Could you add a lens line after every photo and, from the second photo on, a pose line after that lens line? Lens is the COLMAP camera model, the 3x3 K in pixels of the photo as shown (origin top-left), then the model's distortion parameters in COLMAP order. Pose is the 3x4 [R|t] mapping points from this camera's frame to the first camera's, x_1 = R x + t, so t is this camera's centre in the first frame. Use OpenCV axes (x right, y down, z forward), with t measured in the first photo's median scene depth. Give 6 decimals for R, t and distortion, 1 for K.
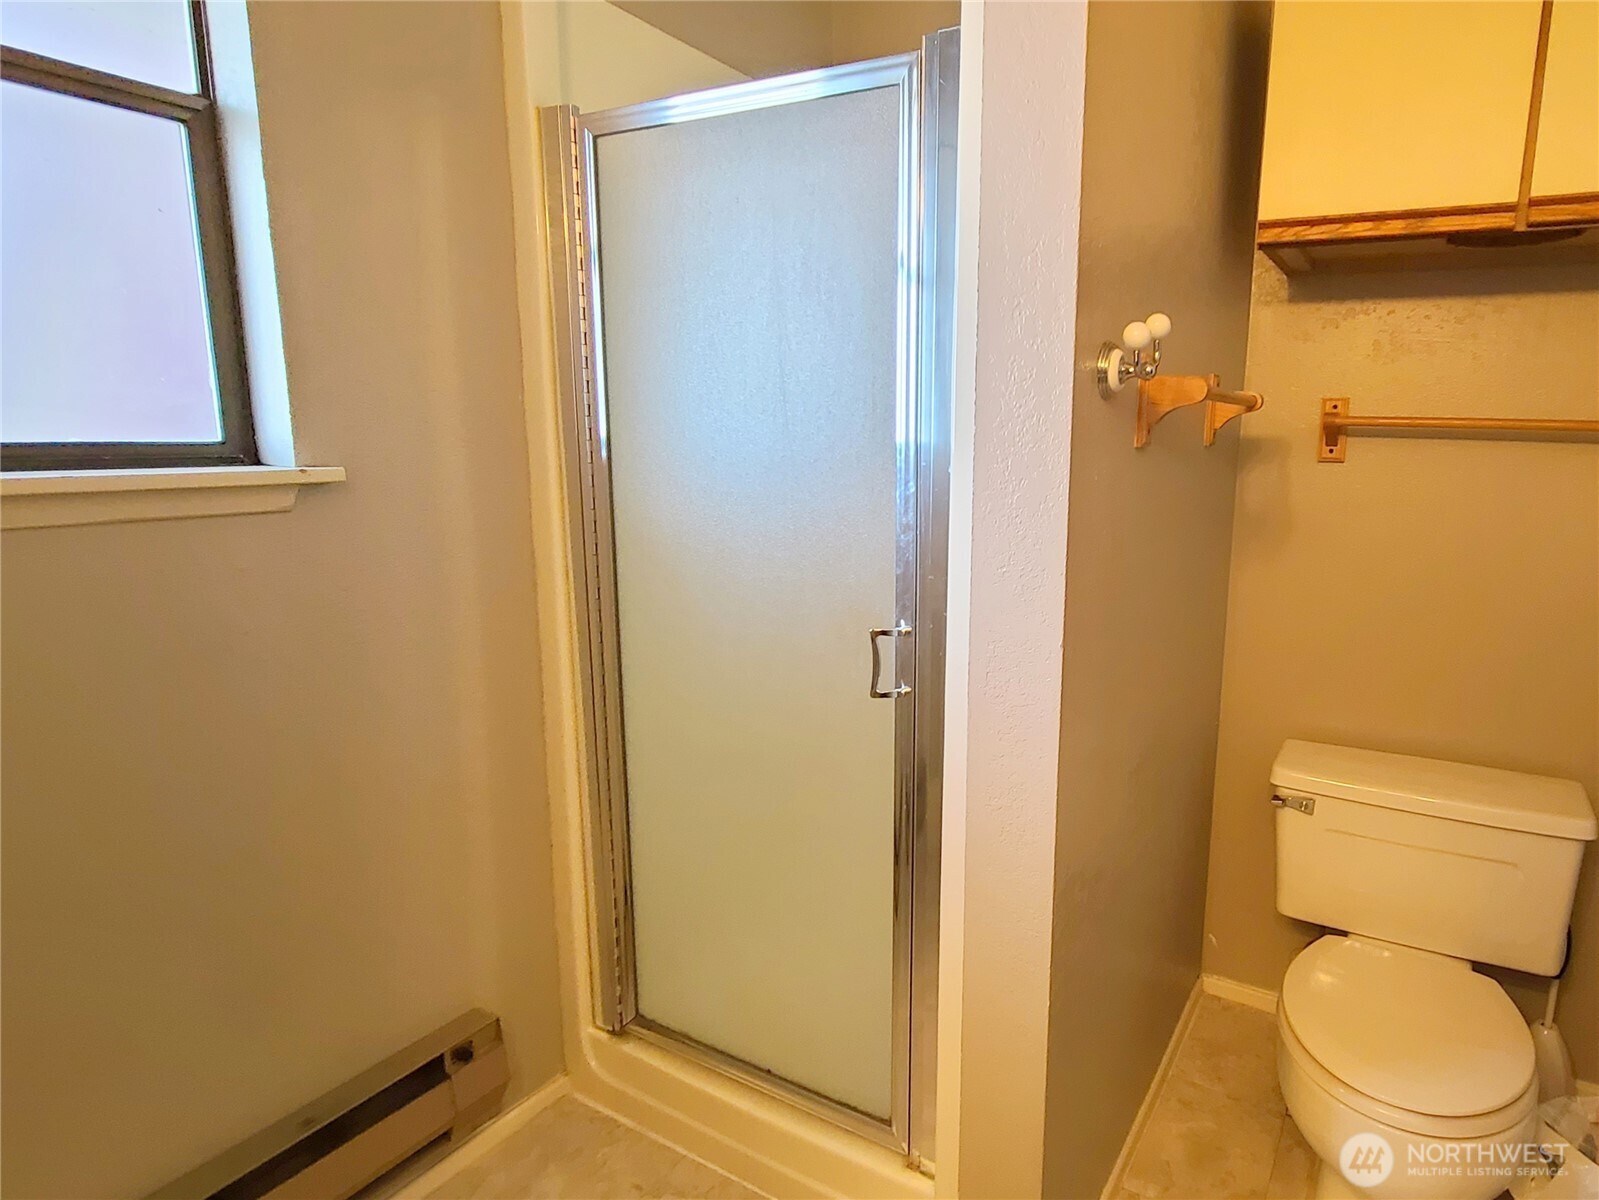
lens RADIAL K [[962.6, 0, 799.0], [0, 962.6, 590.1], [0, 0, 1]] dist [-0.021179, 0.022508]
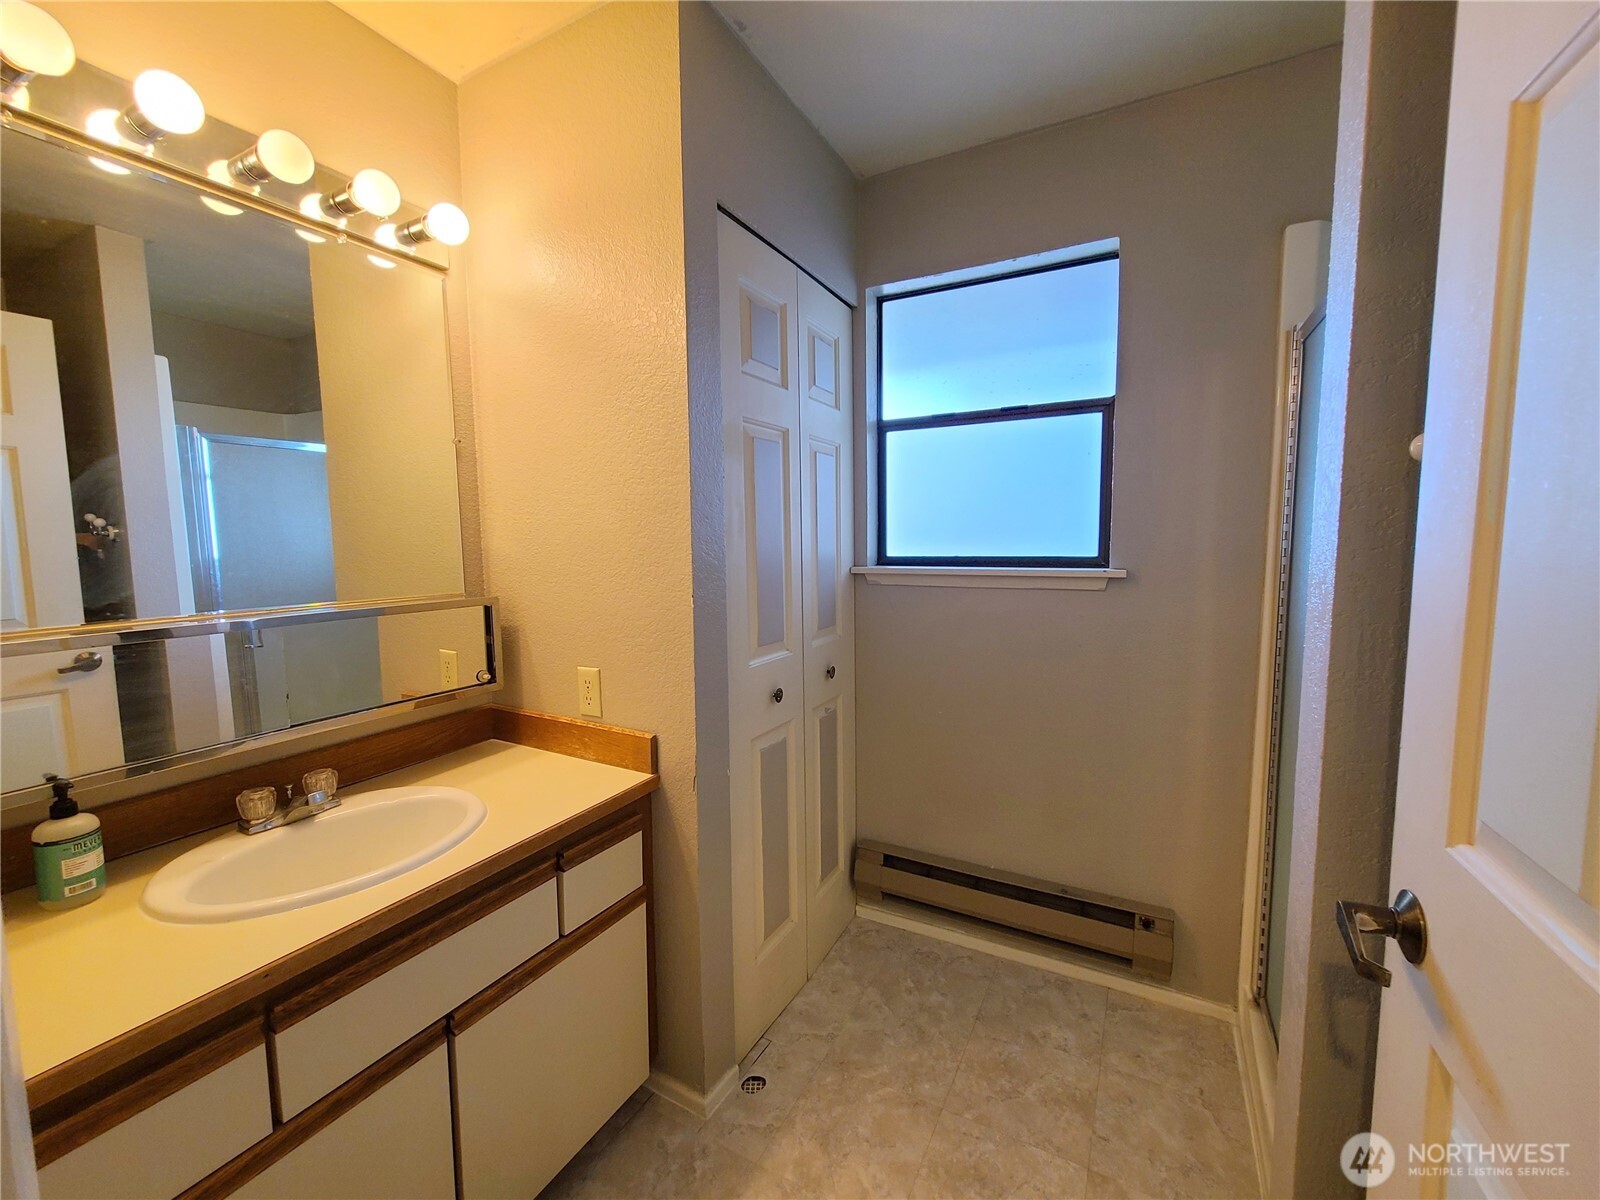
lens RADIAL K [[655.4, 0, 803.0], [0, 655.4, 602.8], [0, 0, 1]] dist [-0.002749, 0.000163]
pose [[-0.015341, 0.077074, -0.996907, 0.765319], [-0.153139, 0.985081, 0.078516, -0.061691], [0.988086, 0.153870, -0.003309, 0.340920]]
